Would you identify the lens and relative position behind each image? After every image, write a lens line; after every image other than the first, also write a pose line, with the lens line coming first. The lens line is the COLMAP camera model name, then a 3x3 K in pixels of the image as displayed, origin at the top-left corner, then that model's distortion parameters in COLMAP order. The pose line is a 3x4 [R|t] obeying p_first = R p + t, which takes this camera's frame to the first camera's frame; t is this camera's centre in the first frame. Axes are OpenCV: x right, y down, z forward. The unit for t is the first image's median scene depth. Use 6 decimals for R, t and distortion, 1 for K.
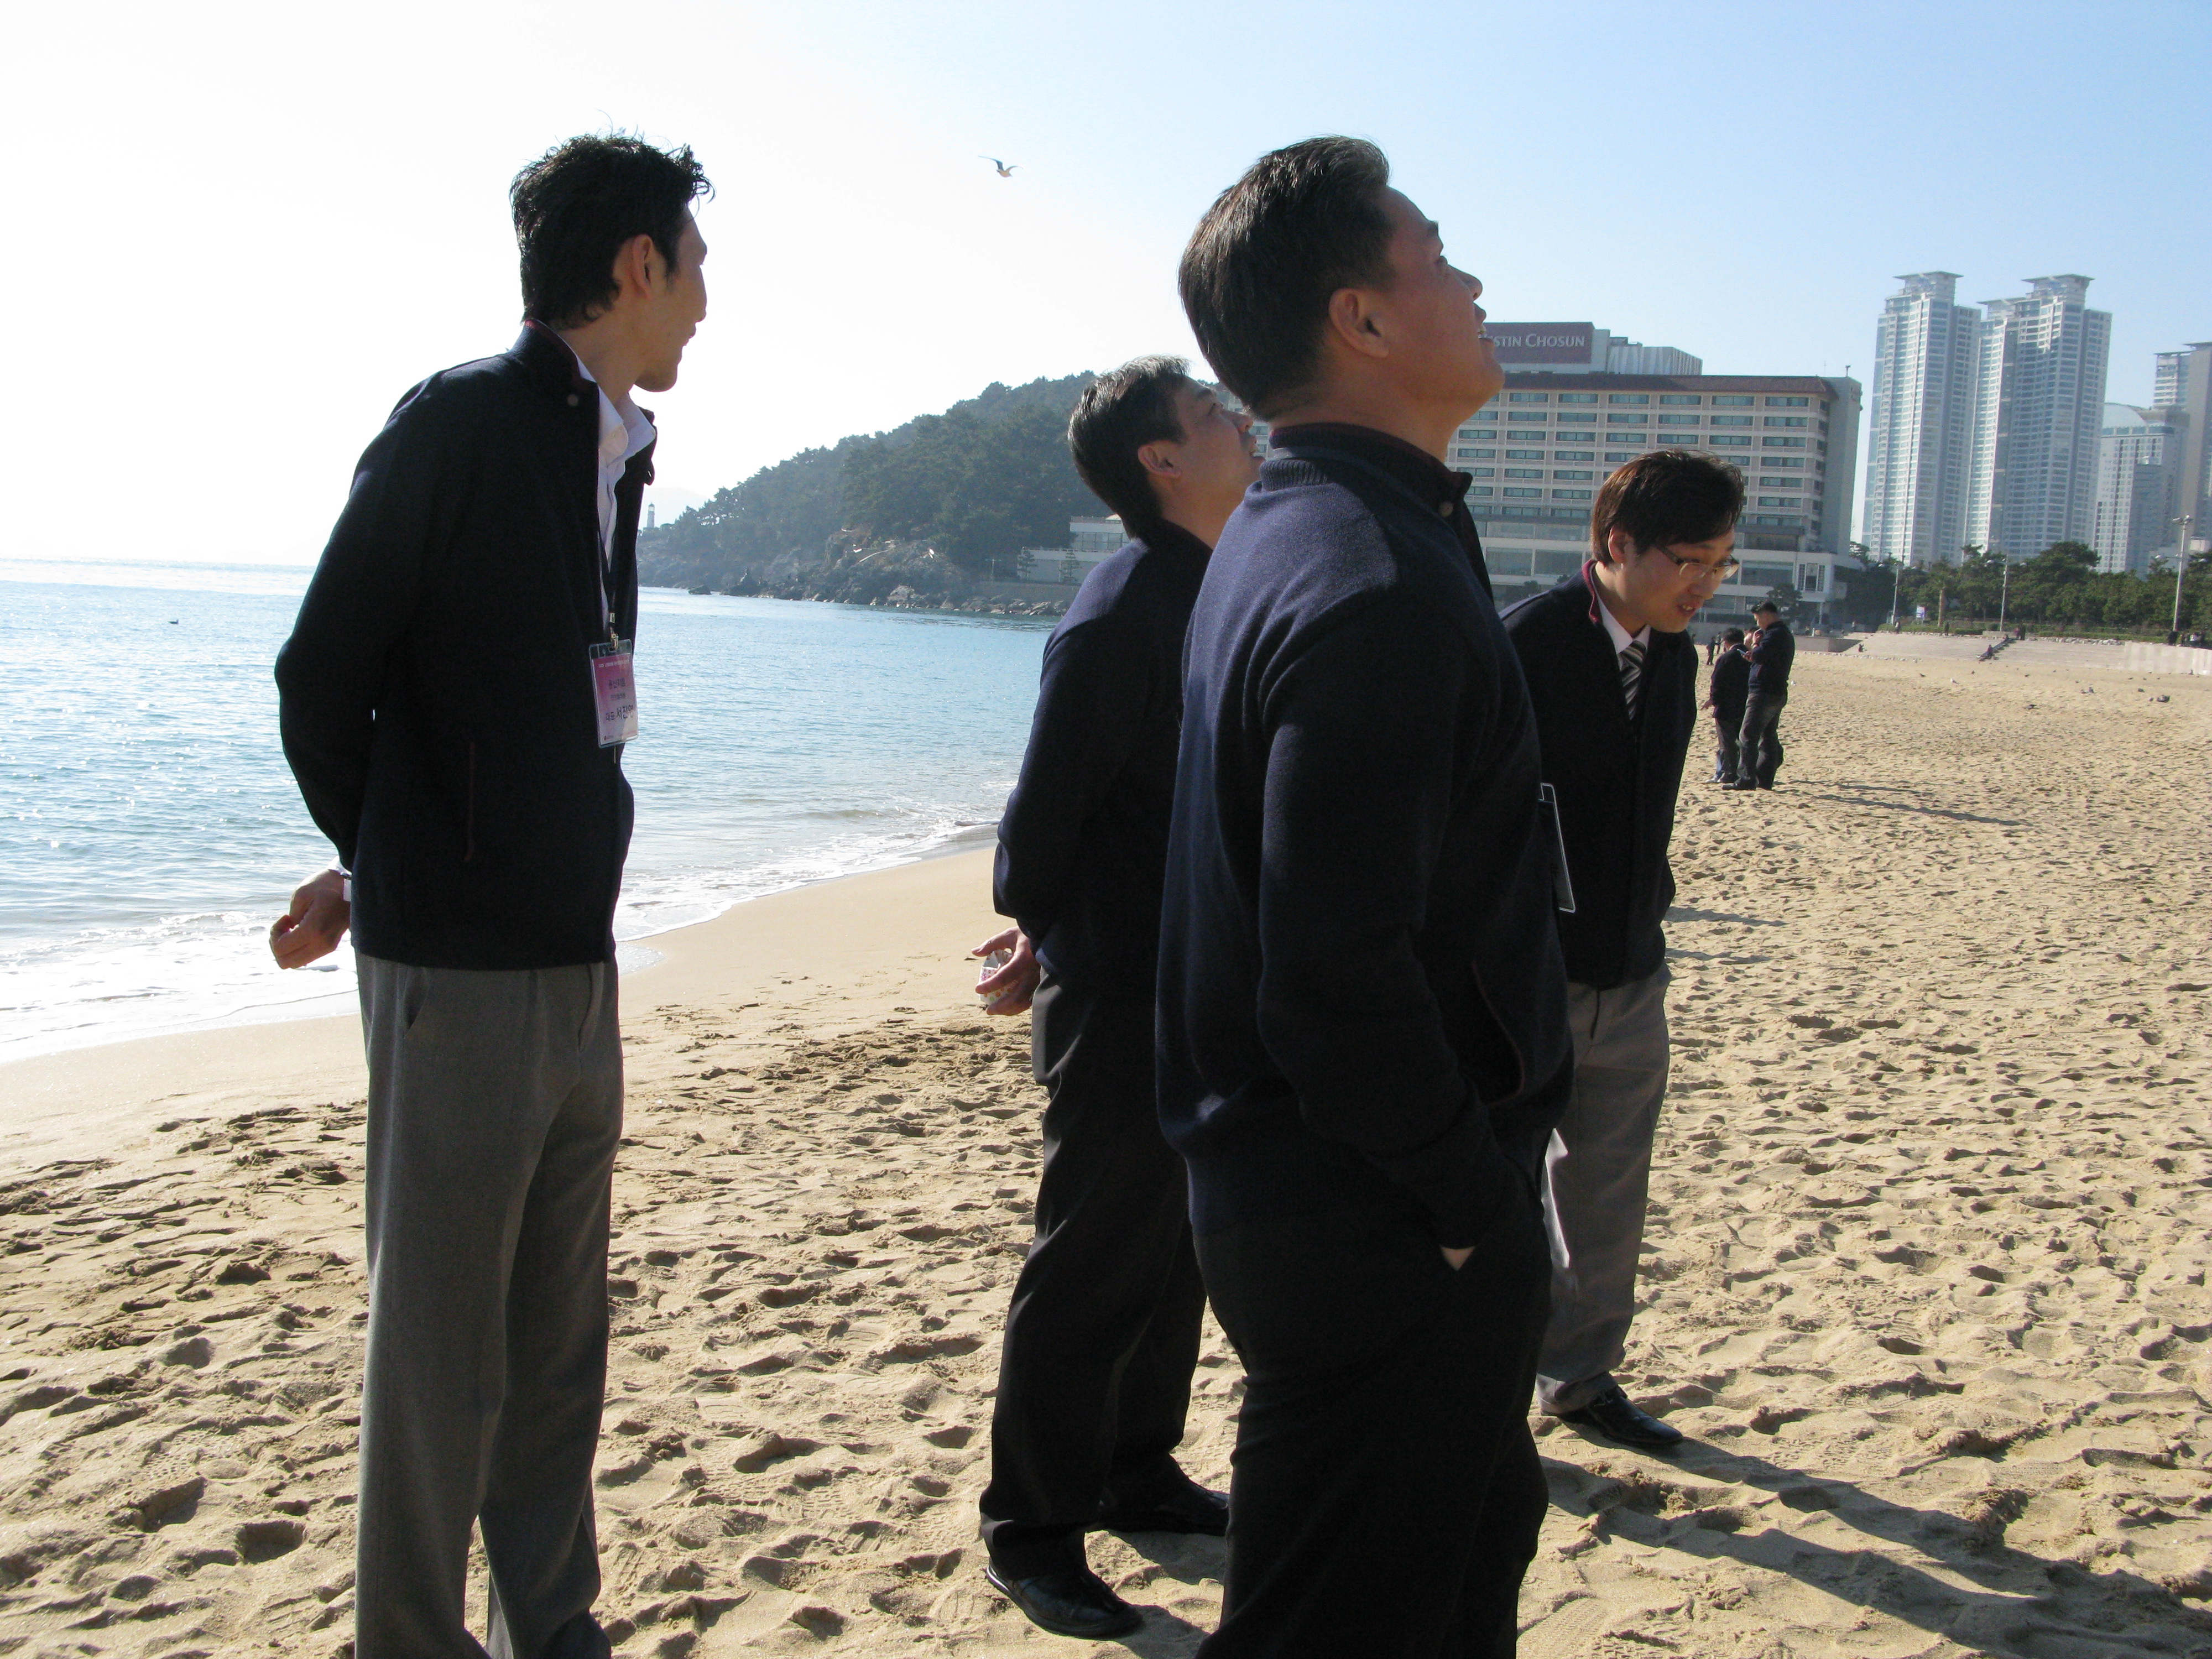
lens RADIAL K [[2185.1, 0, 1130.9], [0, 2185.1, 861.5], [0, 0, 1]] dist [-0.208352, 0.235711]
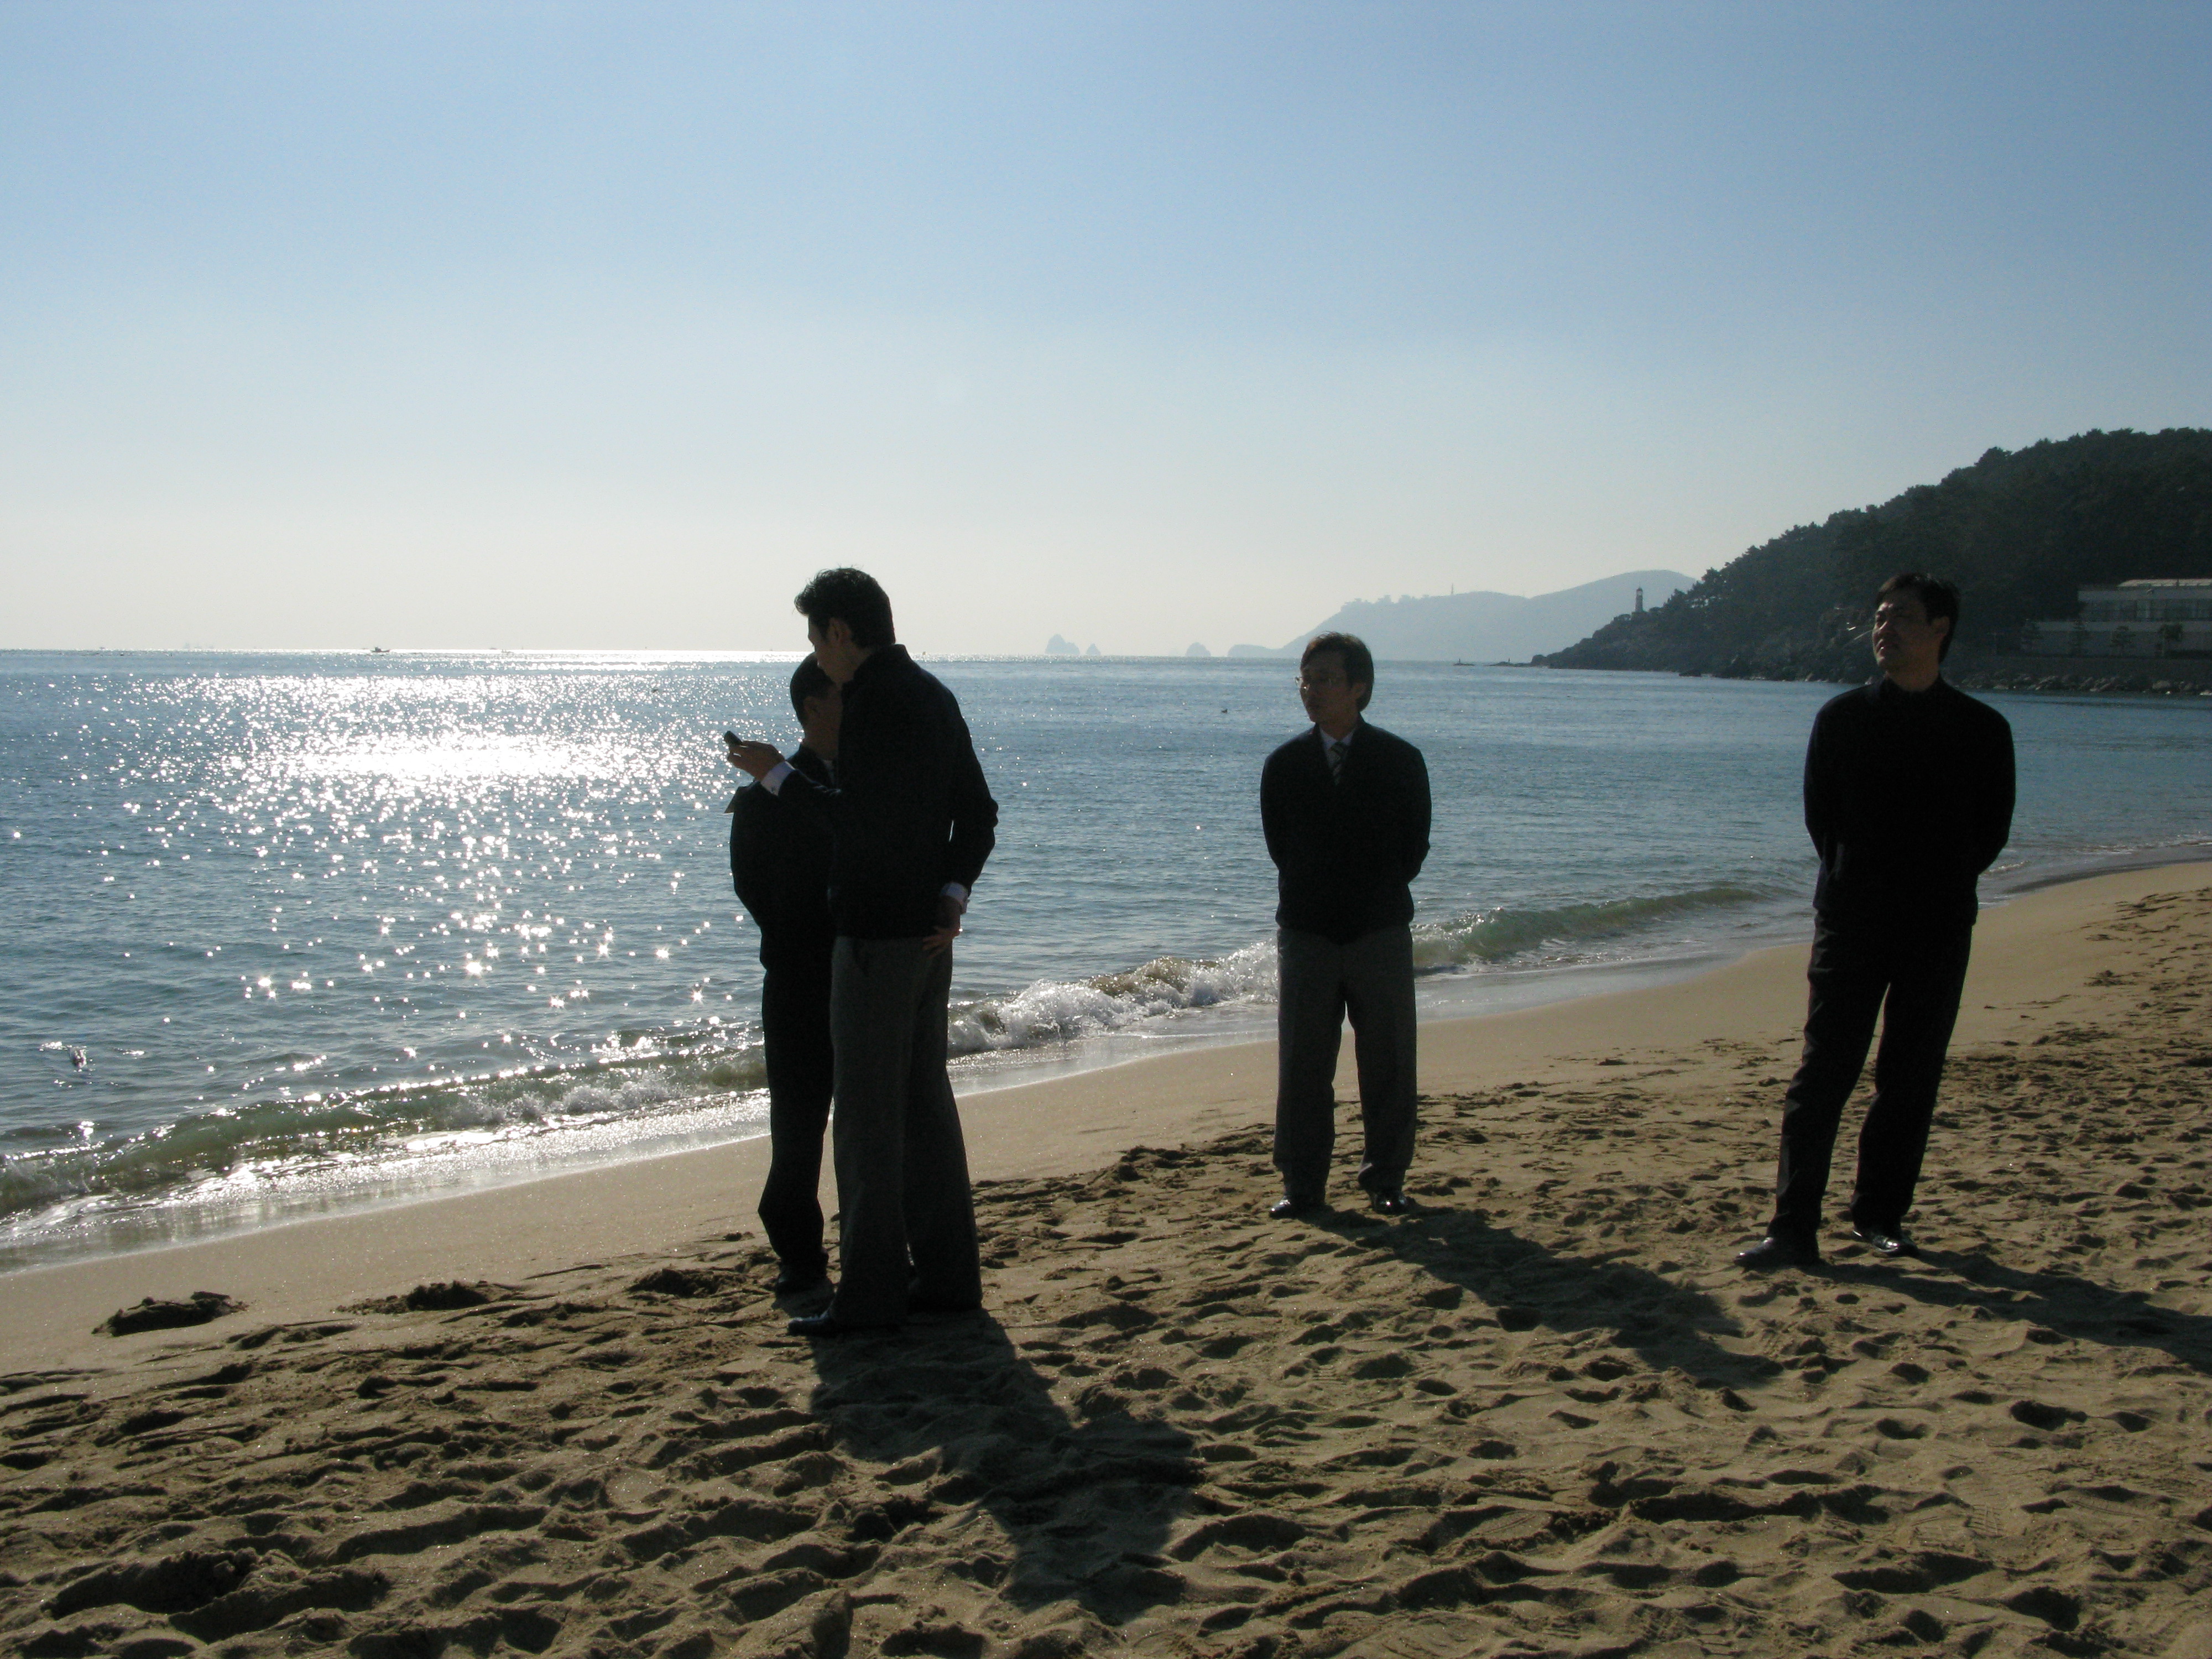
lens RADIAL K [[2185.1, 0, 1130.9], [0, 2185.1, 861.5], [0, 0, 1]] dist [-0.208352, 0.235711]
pose [[0.900369, -0.003089, -0.435116, 0.001636], [-0.013785, 0.999270, -0.035619, 0.035703], [0.434908, 0.038068, 0.899670, -0.283765]]
